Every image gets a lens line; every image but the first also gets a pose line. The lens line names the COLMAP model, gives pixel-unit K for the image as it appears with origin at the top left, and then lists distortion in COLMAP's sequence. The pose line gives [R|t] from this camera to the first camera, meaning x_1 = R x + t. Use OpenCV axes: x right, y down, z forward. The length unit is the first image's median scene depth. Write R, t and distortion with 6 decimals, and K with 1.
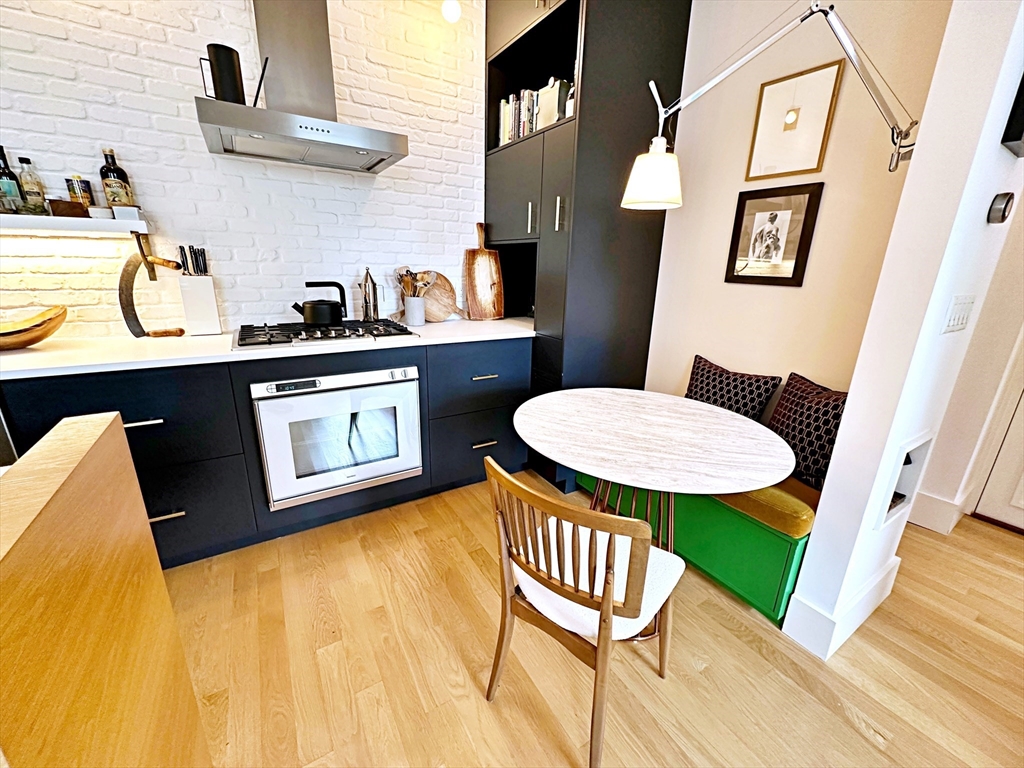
lens RADIAL K [[410.6, 0, 514.0], [0, 410.6, 383.9], [0, 0, 1]] dist [-0.002312, 0.000828]
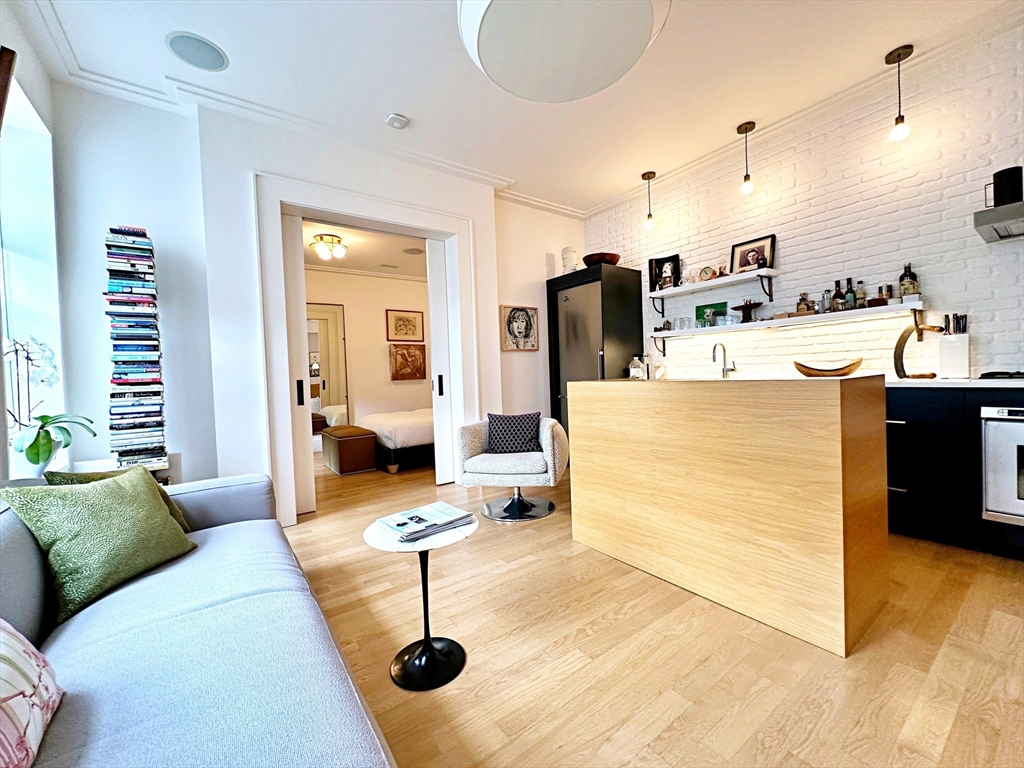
lens RADIAL K [[410.6, 0, 512.9], [0, 410.6, 383.4], [0, 0, 1]] dist [-0.002312, 0.000828]
pose [[0.071170, -0.005226, -0.997450, 0.495290], [-0.243843, 0.969554, -0.022479, 0.294229], [0.967200, 0.244821, 0.067729, -0.486256]]
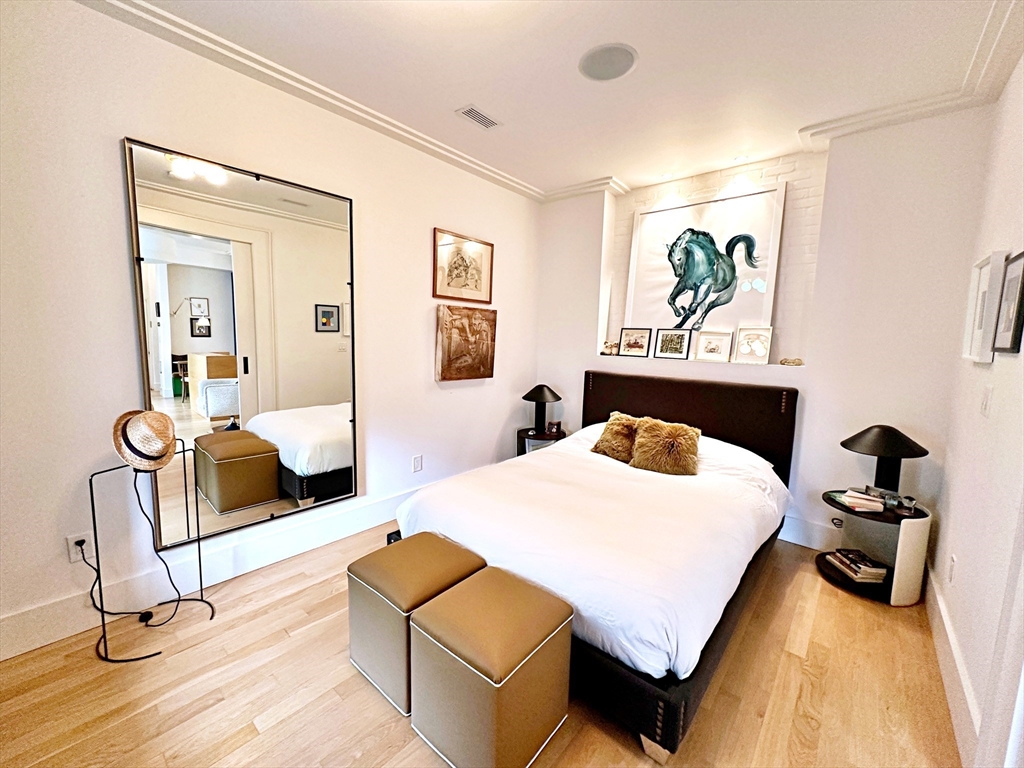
lens RADIAL K [[410.6, 0, 508.9], [0, 410.6, 382.5], [0, 0, 1]] dist [-0.002312, 0.000828]
pose [[0.296638, 0.082760, -0.951397, -1.633024], [-0.292043, 0.956373, -0.007863, 0.387930], [0.909240, 0.280182, 0.307866, -1.639265]]
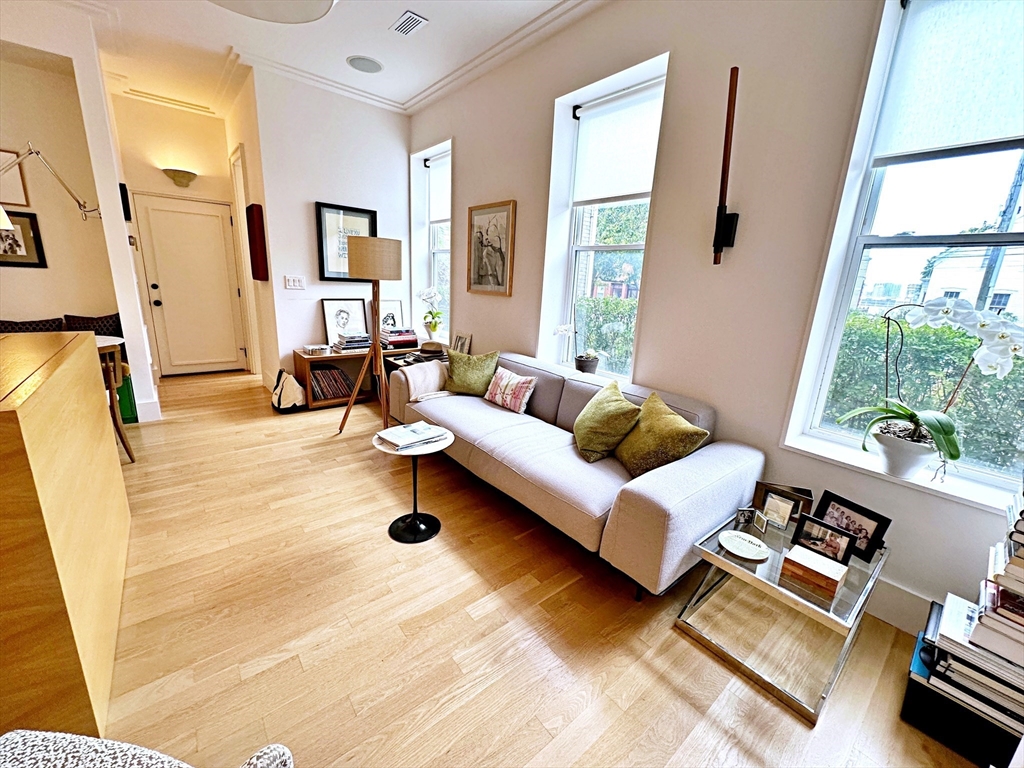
lens RADIAL K [[410.6, 0, 513.1], [0, 410.6, 384.4], [0, 0, 1]] dist [-0.002312, 0.000828]
pose [[-0.135157, -0.278337, 0.950926, -1.482532], [0.227373, 0.925408, 0.303185, 0.166923], [-0.964383, 0.257193, -0.061789, -0.779242]]
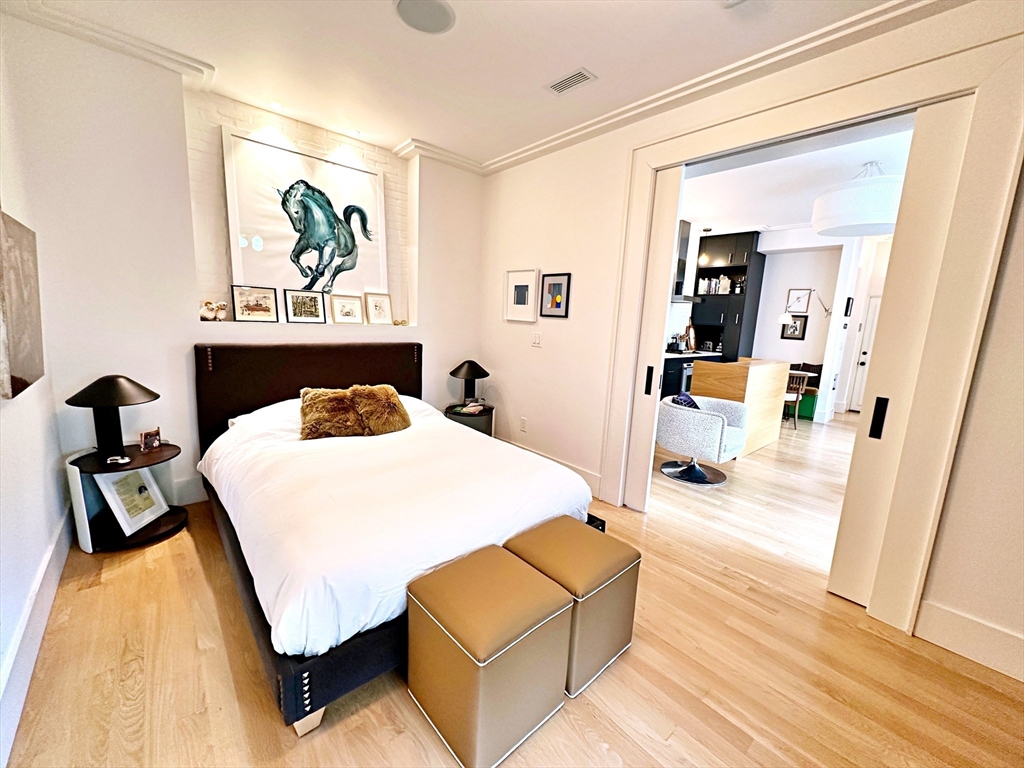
lens RADIAL K [[410.6, 0, 512.1], [0, 410.6, 383.1], [0, 0, 1]] dist [-0.002312, 0.000828]
pose [[0.985078, -0.007425, 0.171947, -2.651211], [0.028021, 0.992658, -0.117663, 0.537530], [-0.169811, 0.120725, 0.978054, -2.244620]]
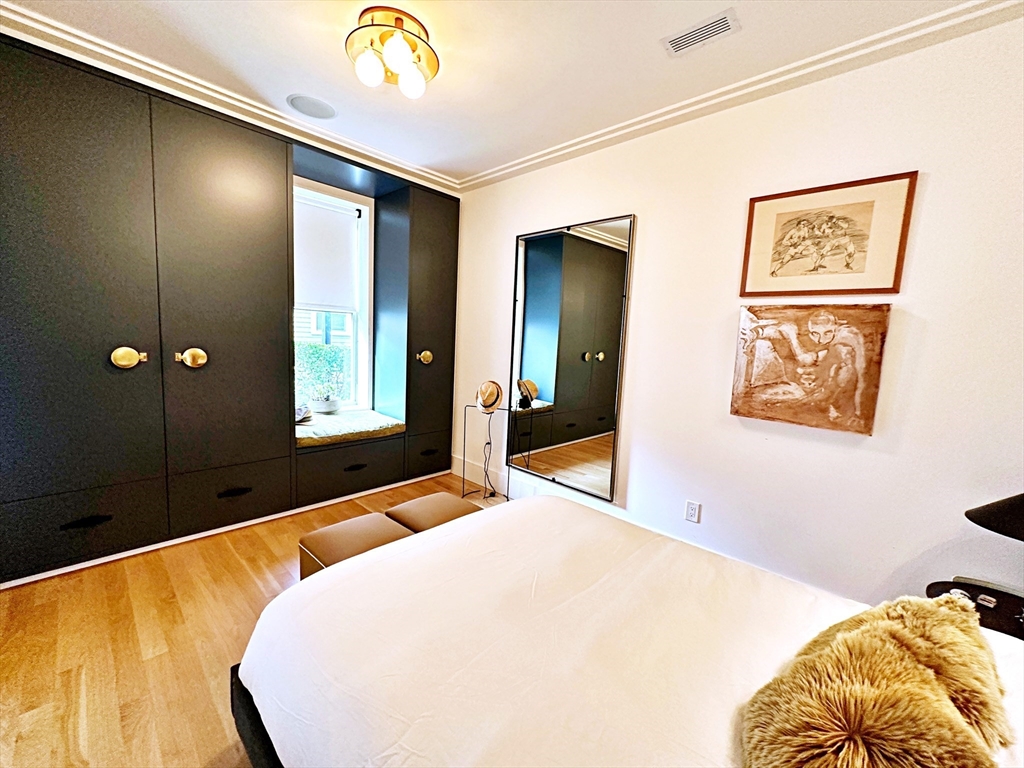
lens RADIAL K [[410.6, 0, 513.4], [0, 410.6, 384.2], [0, 0, 1]] dist [-0.002312, 0.000828]
pose [[-0.962566, -0.043981, -0.267455, -2.476999], [-0.146329, 0.914918, 0.376183, -0.027374], [0.228154, 0.401237, -0.887105, -0.365110]]
